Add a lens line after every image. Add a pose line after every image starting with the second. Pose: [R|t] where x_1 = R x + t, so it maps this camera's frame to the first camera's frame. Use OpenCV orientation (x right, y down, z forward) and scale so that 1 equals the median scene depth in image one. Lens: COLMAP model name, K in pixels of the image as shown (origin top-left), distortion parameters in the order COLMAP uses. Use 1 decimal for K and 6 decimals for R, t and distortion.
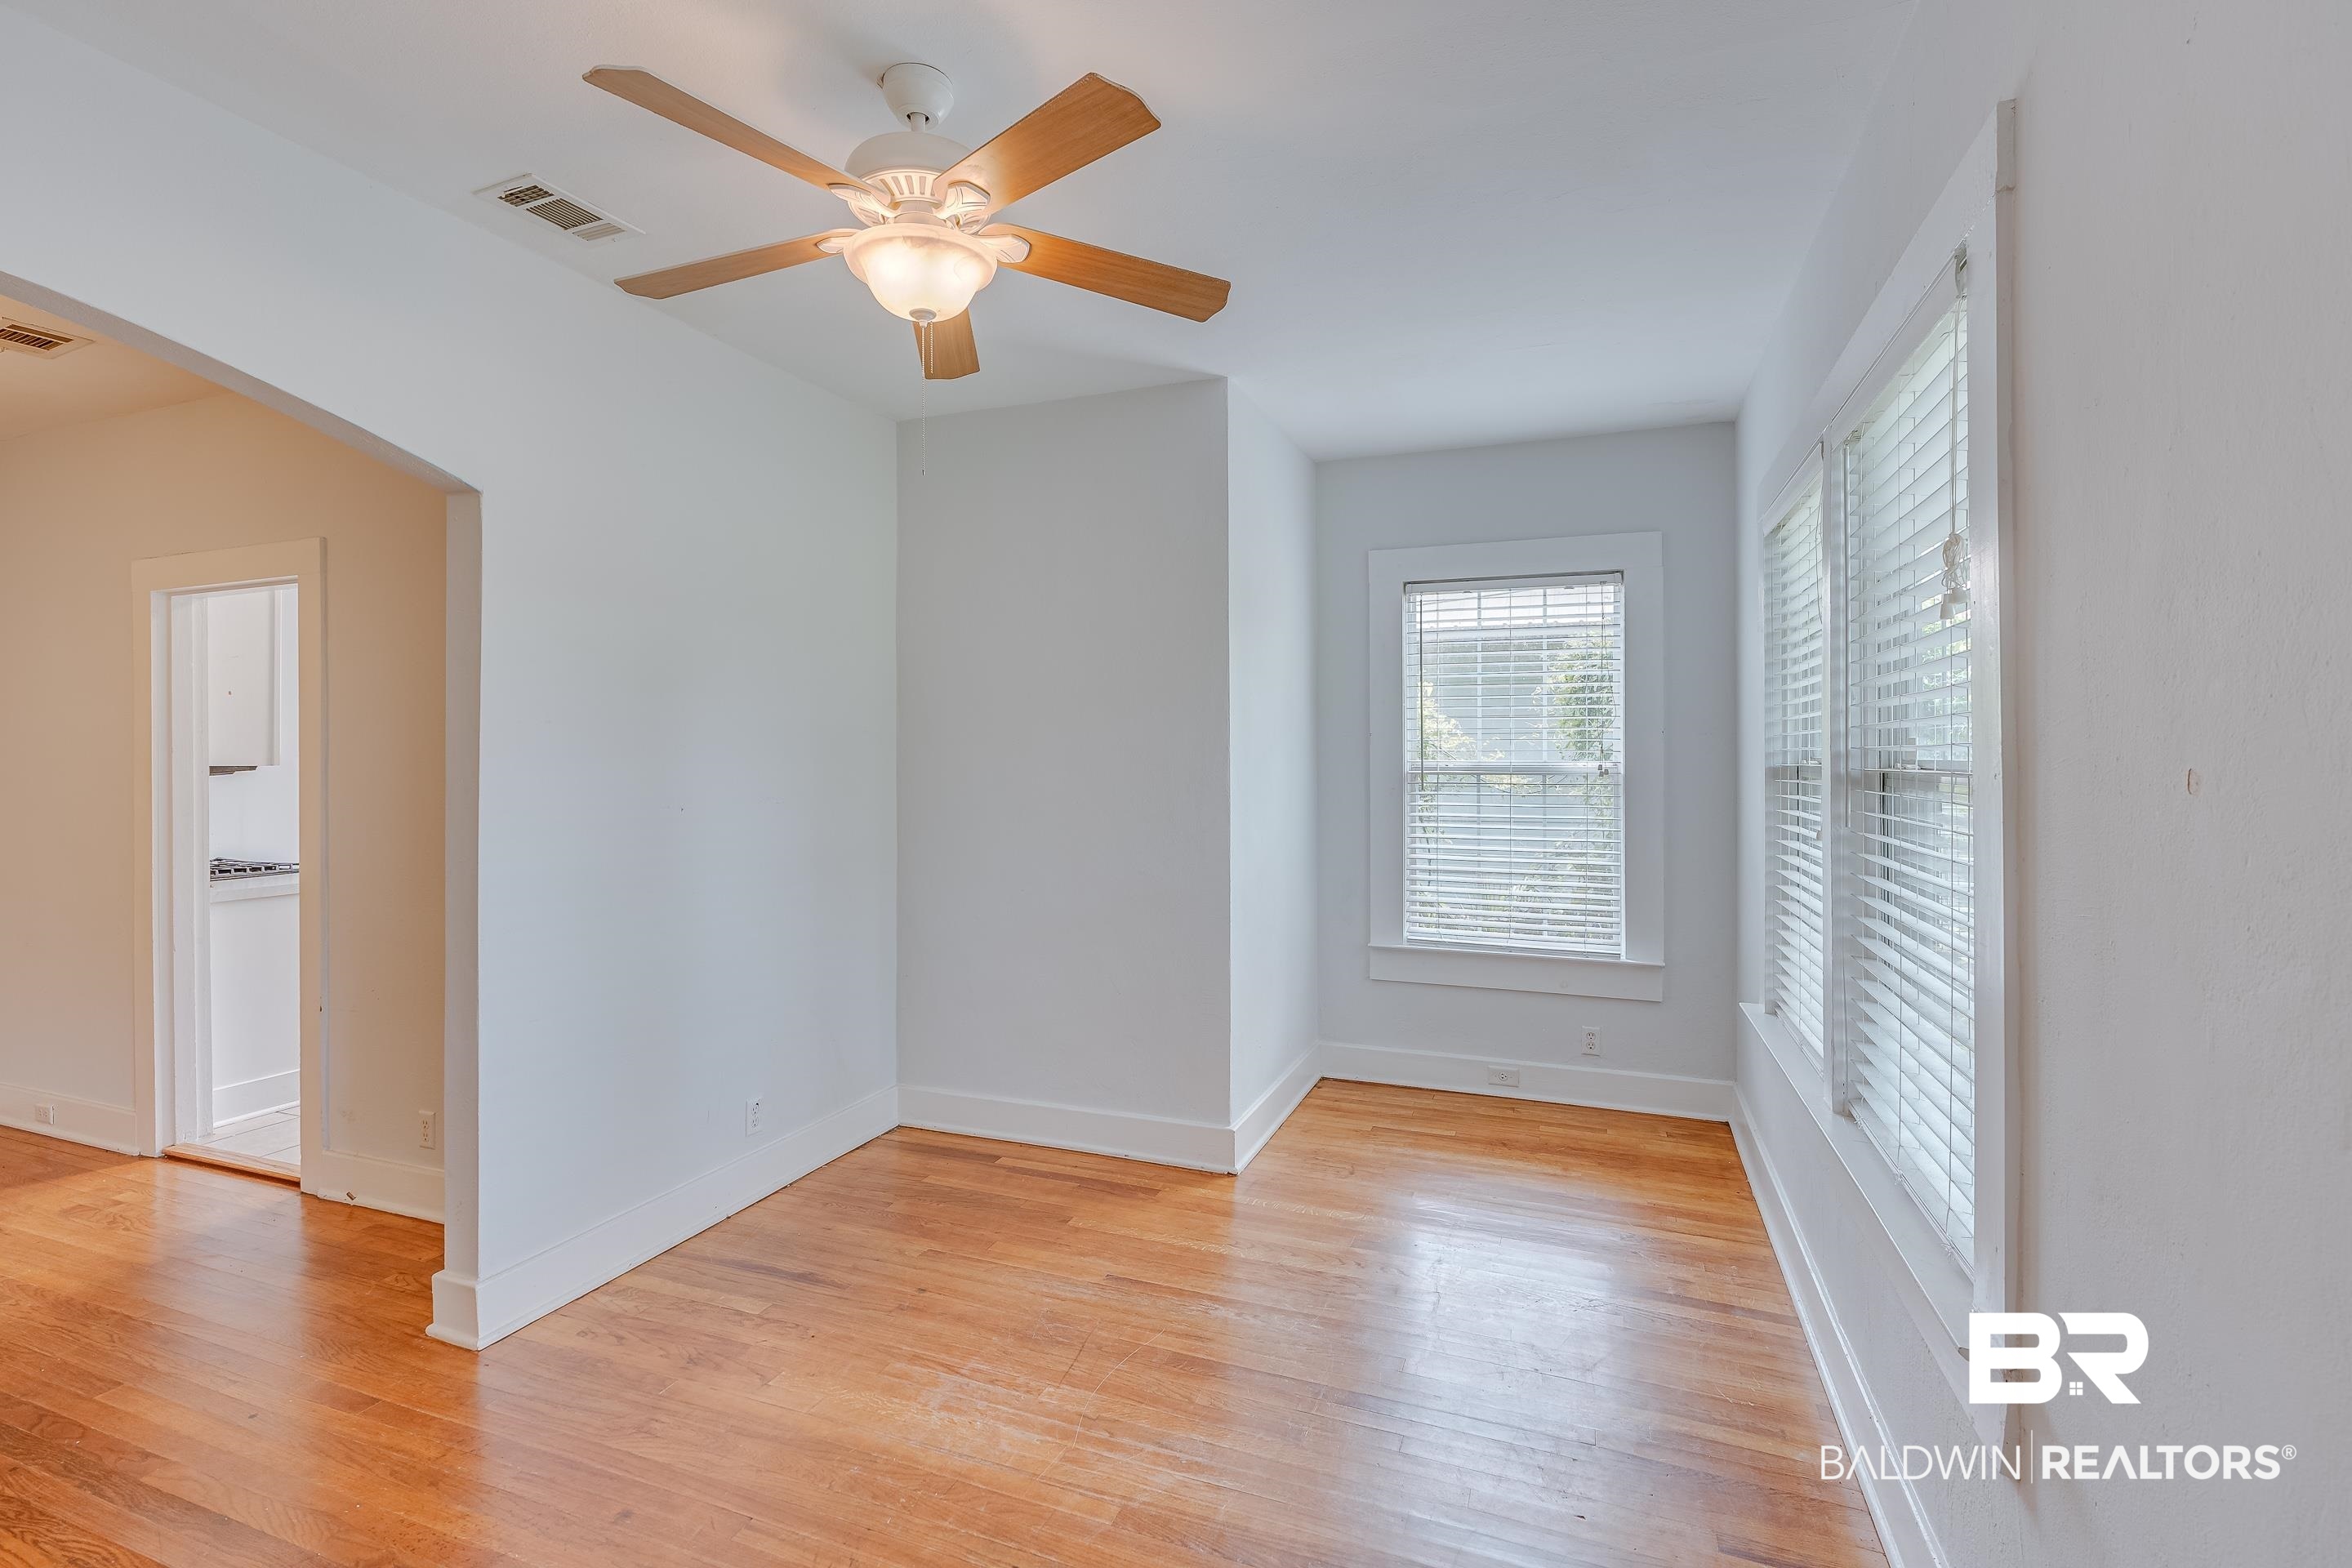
lens RADIAL K [[1065.0, 0, 1181.1], [0, 1065.0, 788.5], [0, 0, 1]] dist [-0.002830, 0.000574]
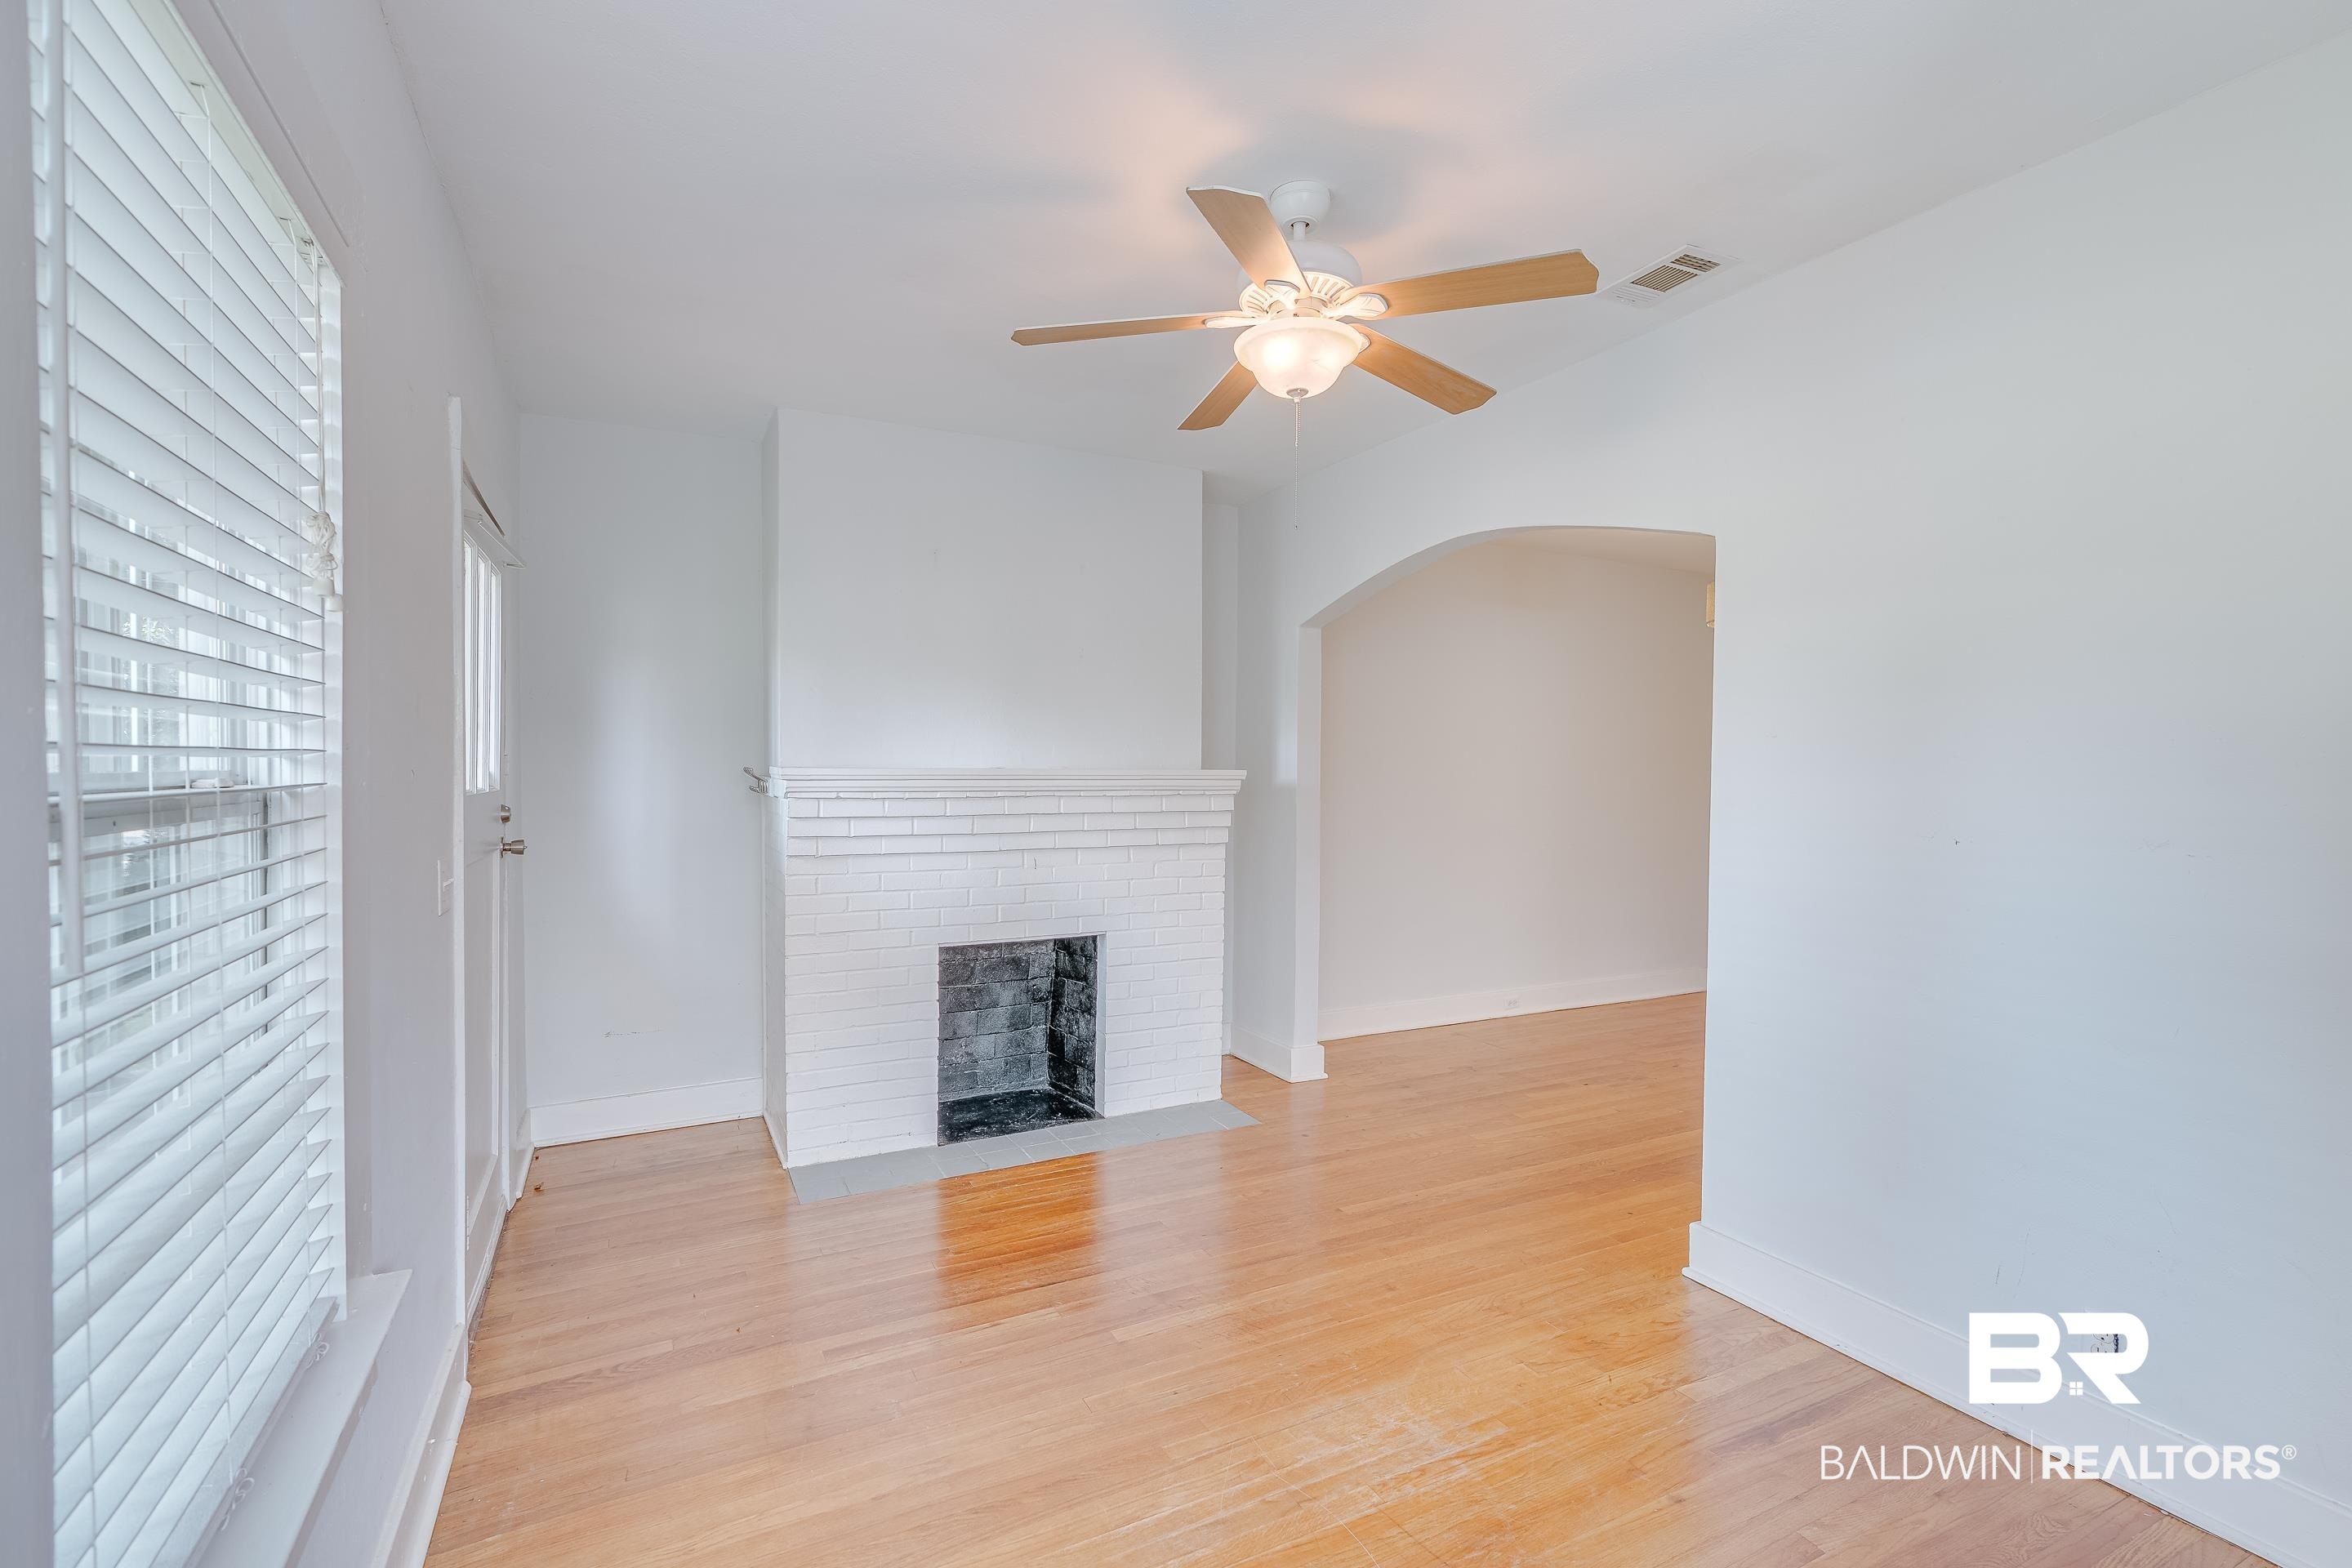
lens RADIAL K [[1065.0, 0, 1181.1], [0, 1065.0, 788.5], [0, 0, 1]] dist [-0.002830, 0.000574]
pose [[-0.668419, 0.009279, -0.743727, 0.615107], [-0.030325, 0.998751, 0.039715, -0.043377], [0.743167, 0.049100, -0.667302, 1.414423]]
